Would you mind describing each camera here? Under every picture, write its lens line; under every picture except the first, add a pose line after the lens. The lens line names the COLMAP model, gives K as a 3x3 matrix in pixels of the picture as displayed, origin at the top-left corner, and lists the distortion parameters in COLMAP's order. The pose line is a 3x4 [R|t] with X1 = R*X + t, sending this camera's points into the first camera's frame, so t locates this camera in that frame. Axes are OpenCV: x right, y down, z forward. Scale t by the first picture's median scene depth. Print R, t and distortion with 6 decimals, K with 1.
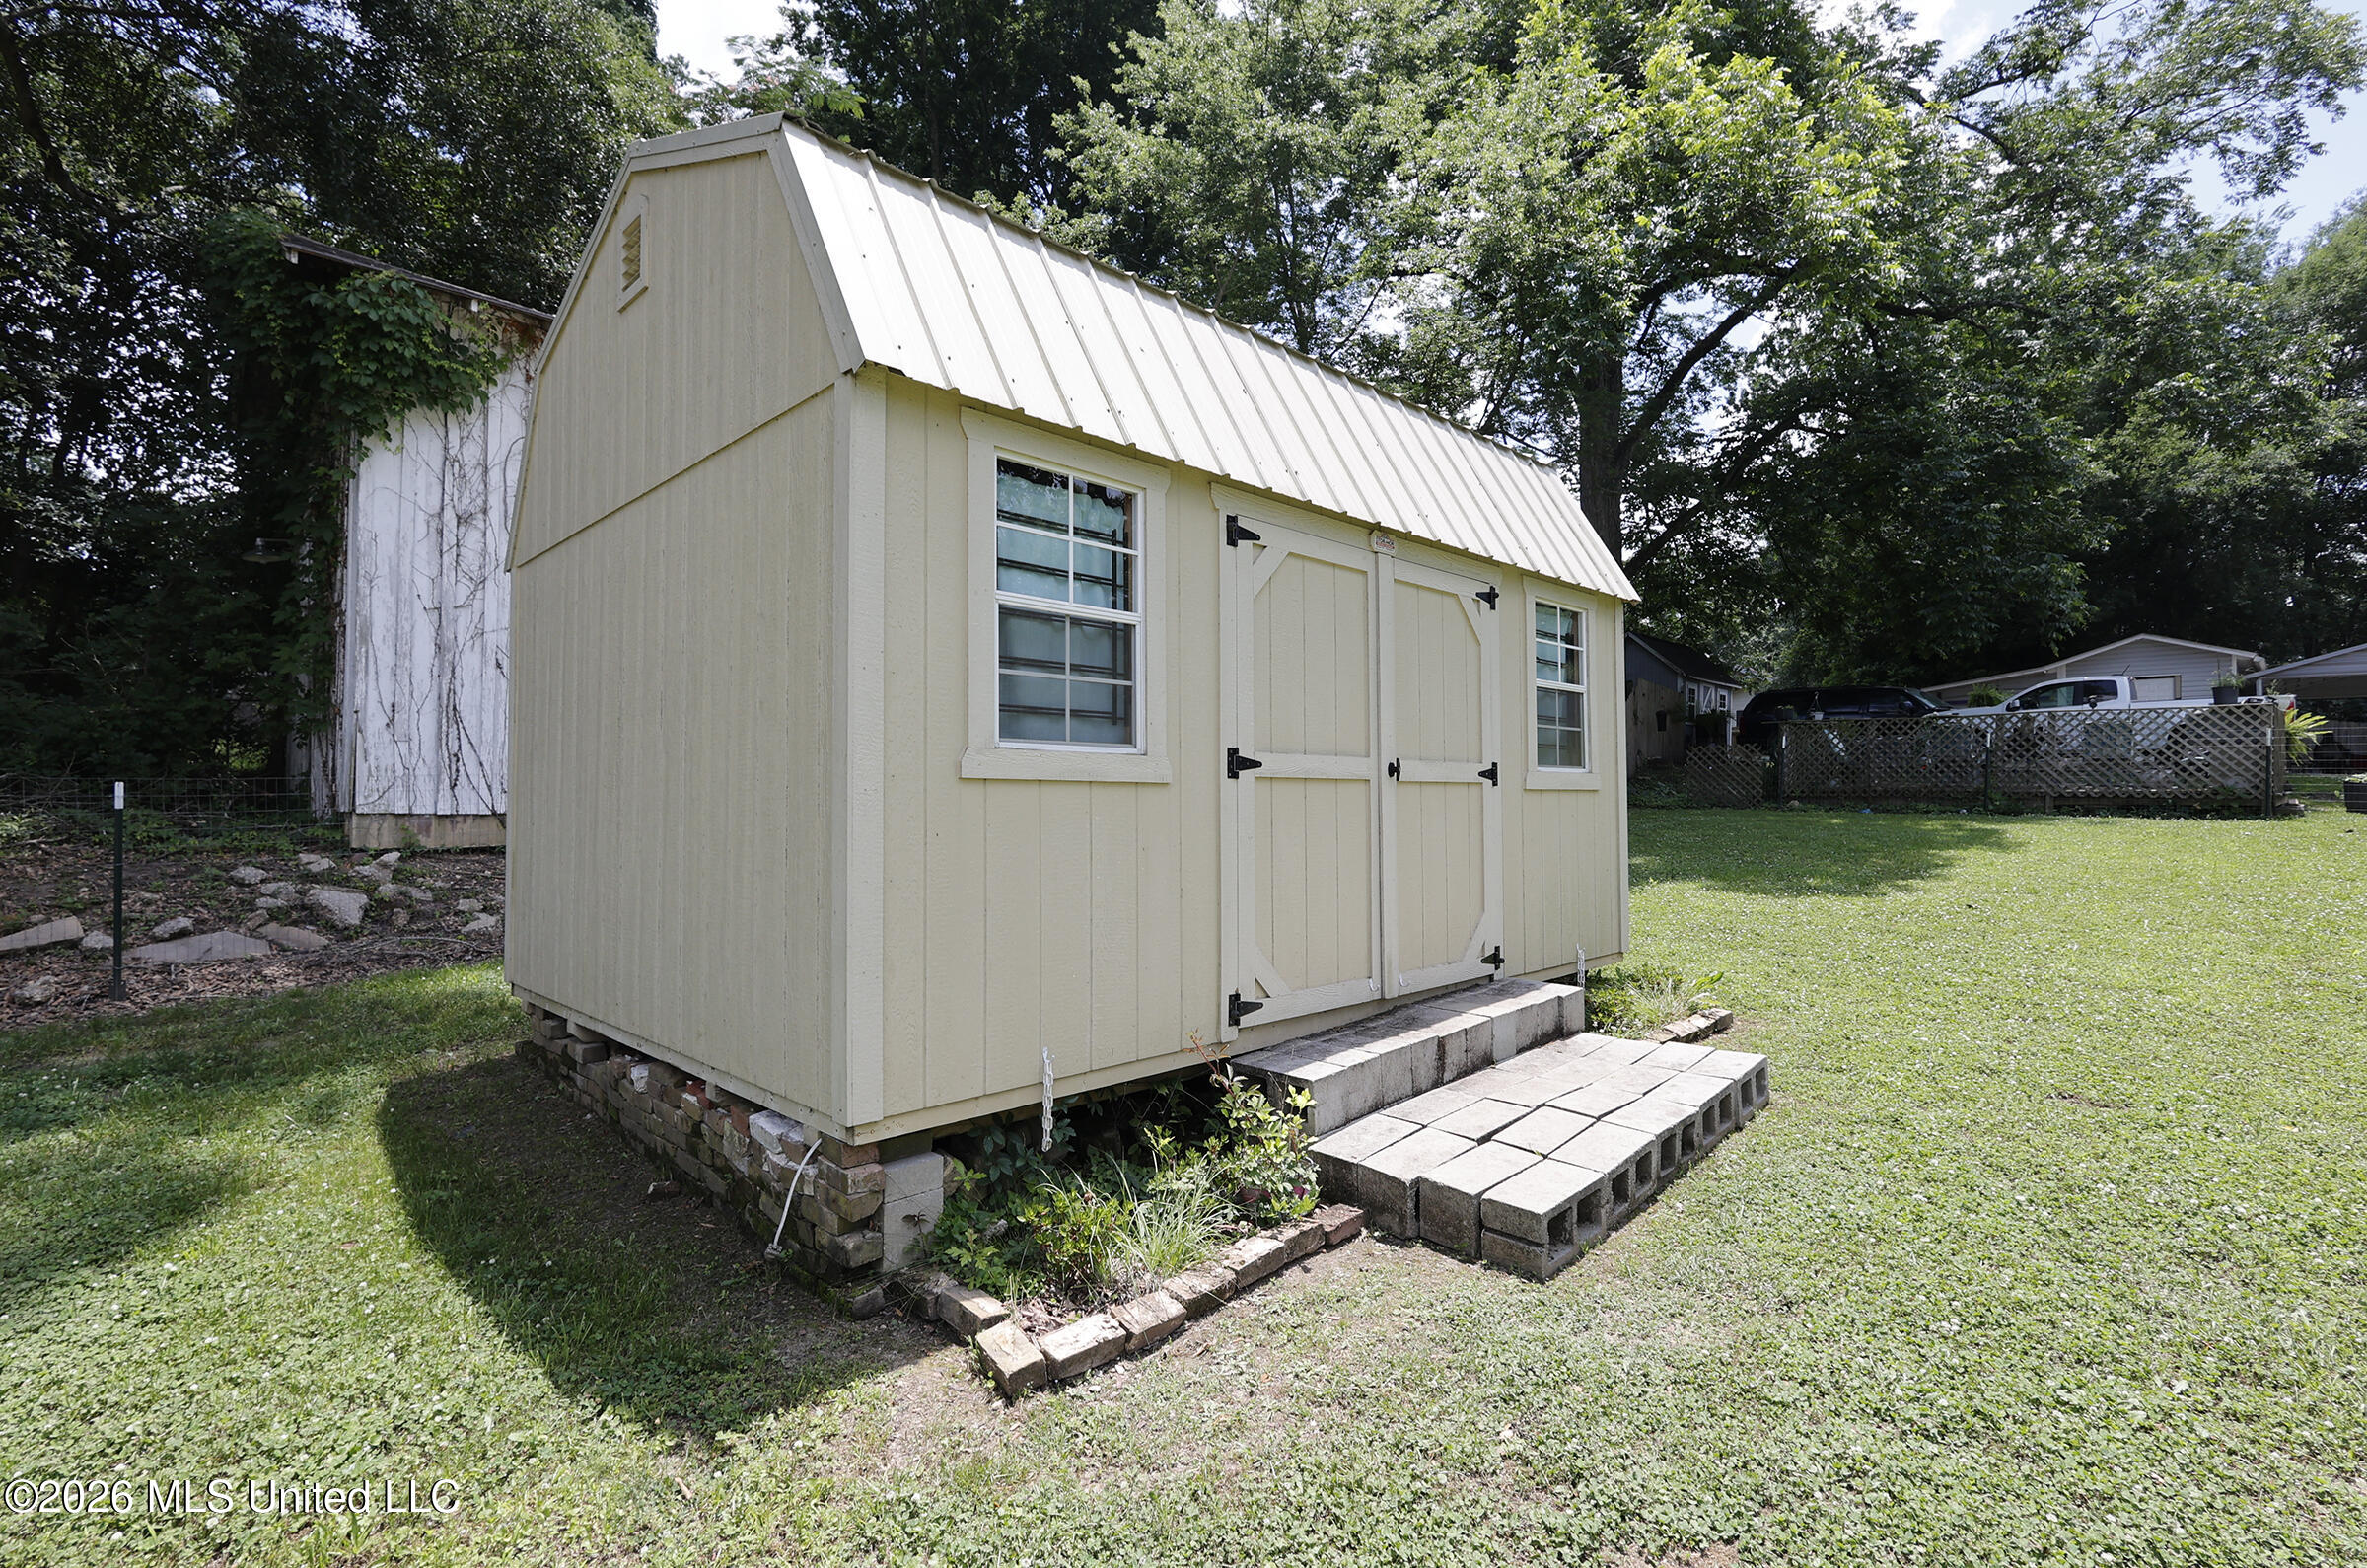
lens RADIAL K [[1094.9, 0, 1187.6], [0, 1094.9, 779.1], [0, 0, 1]] dist [-0.000597, 0.000139]
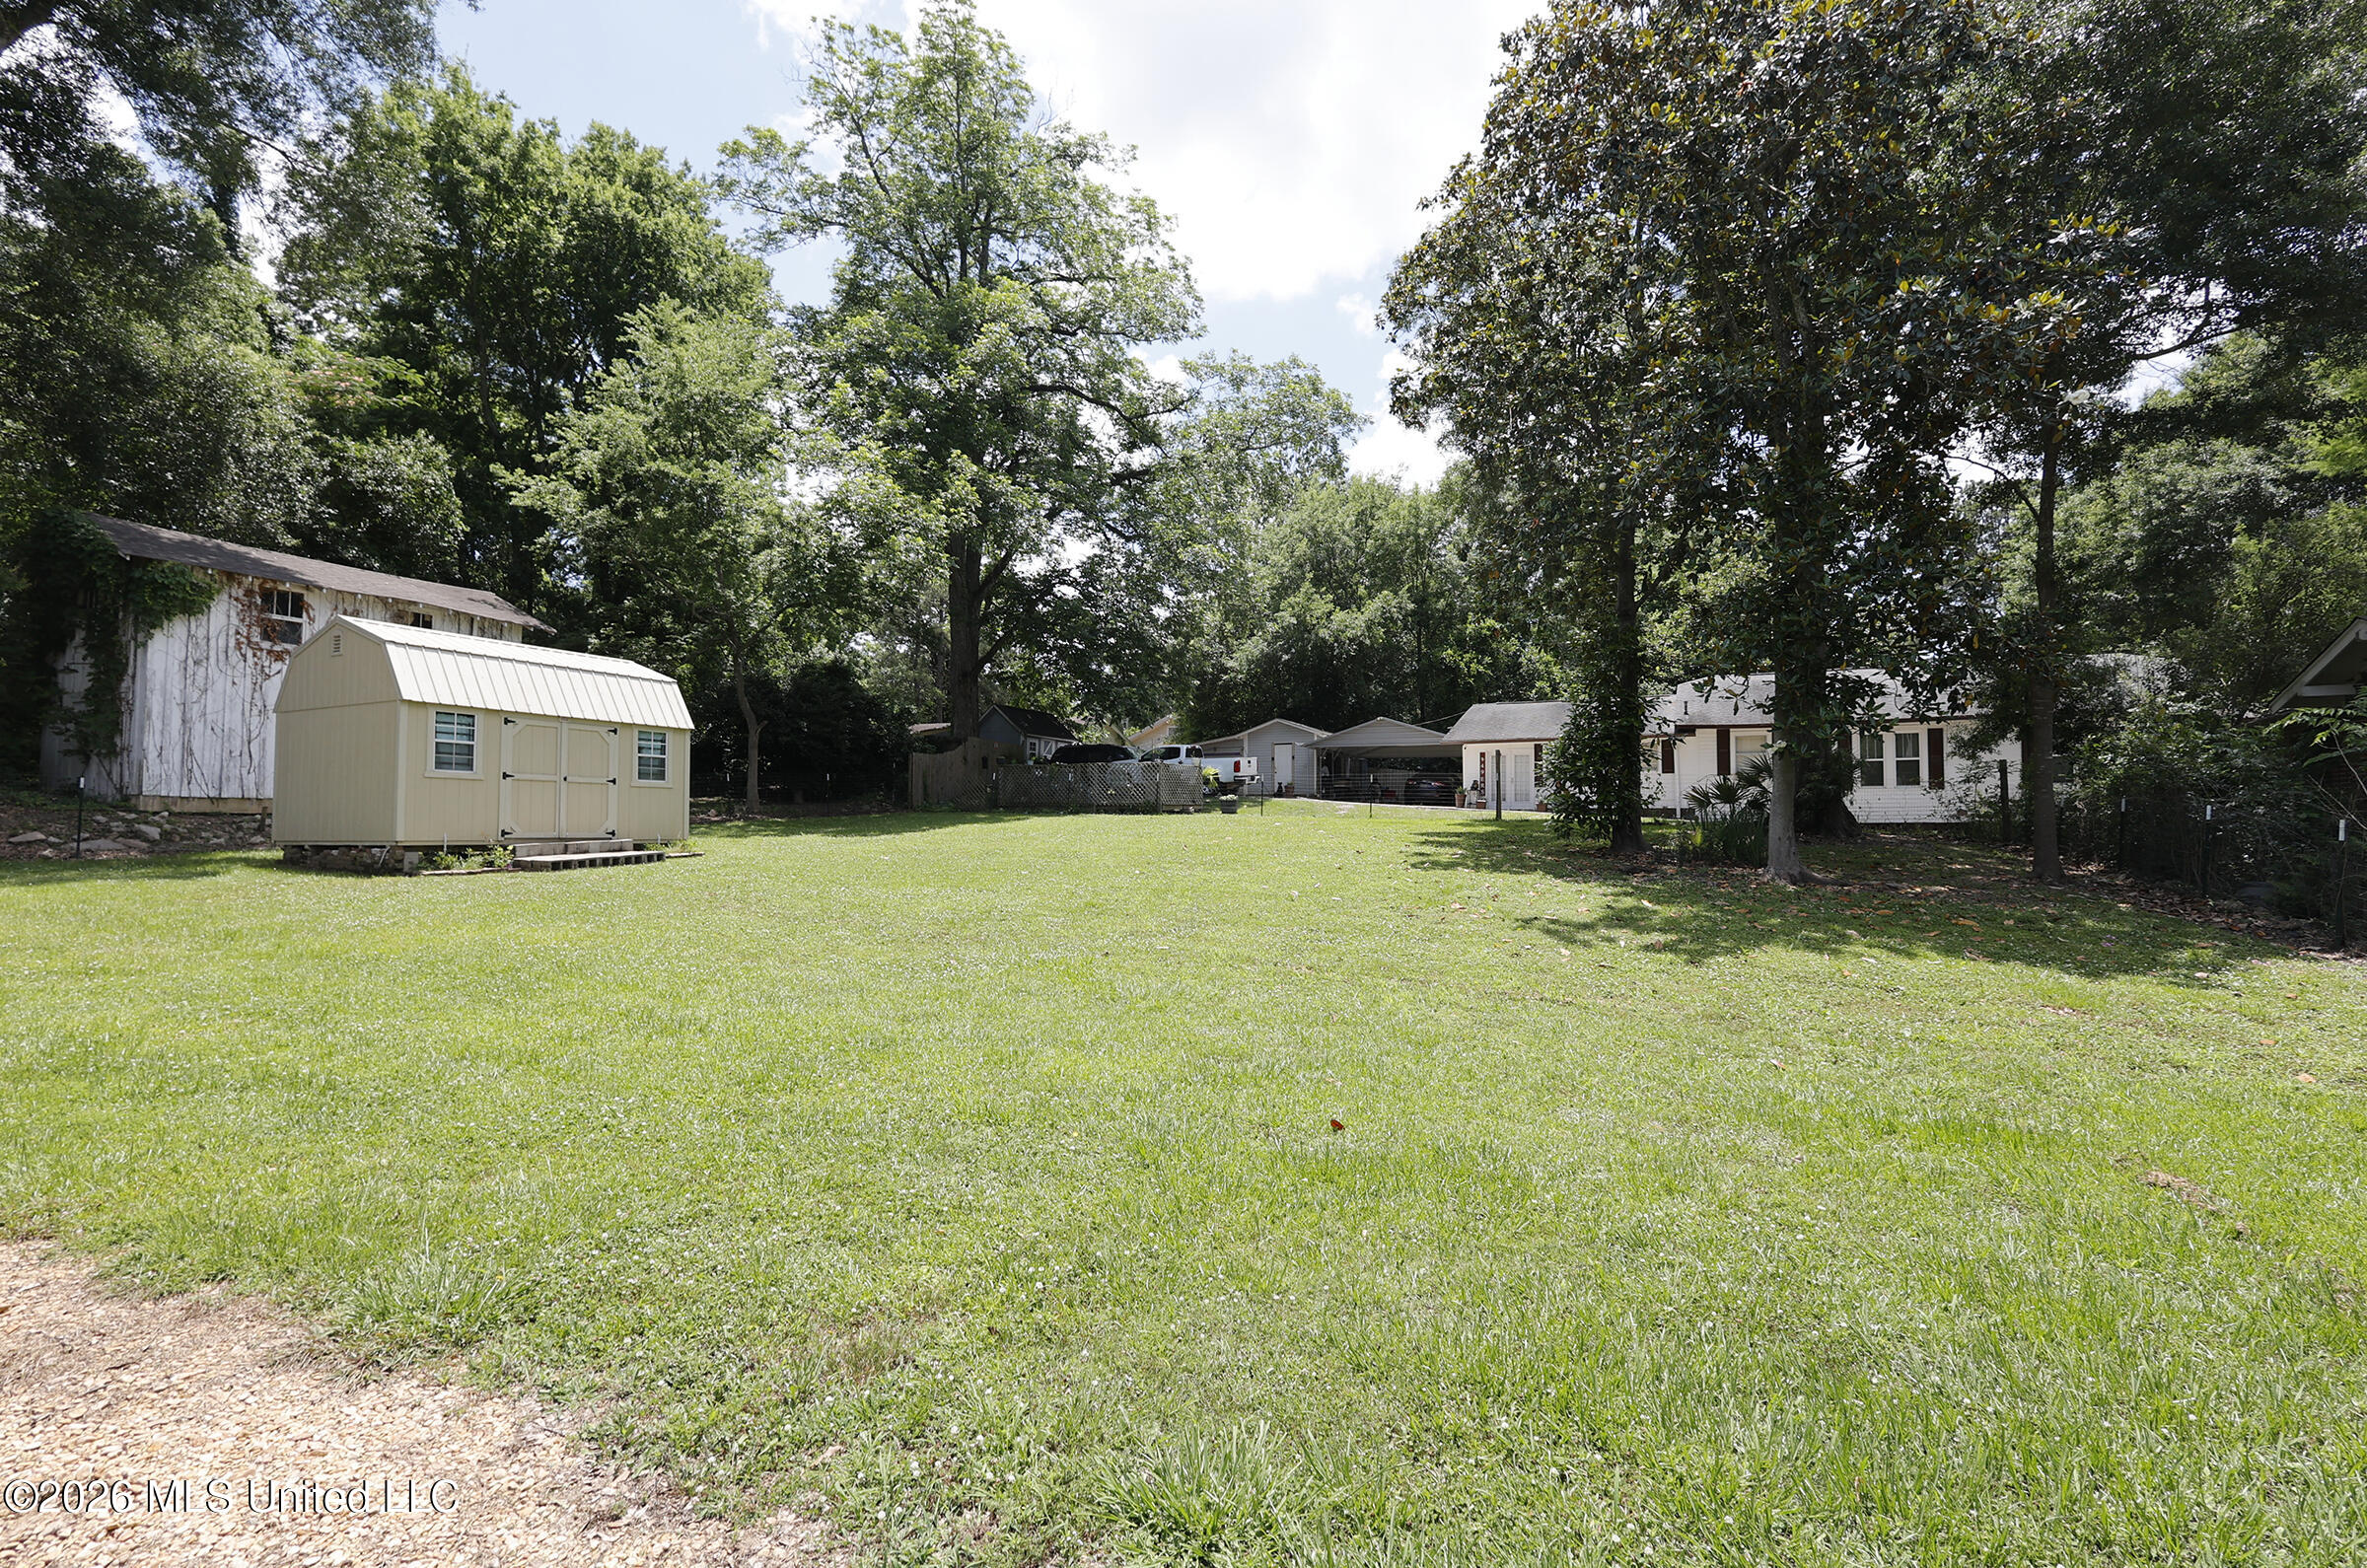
lens RADIAL K [[1094.9, 0, 1175.9], [0, 1094.9, 791.8], [0, 0, 1]] dist [-0.000597, 0.000139]
pose [[0.950674, 0.013856, 0.309882, 0.589783], [-0.008481, 0.999789, -0.018684, 0.051203], [-0.310076, 0.015134, 0.950591, -1.885604]]
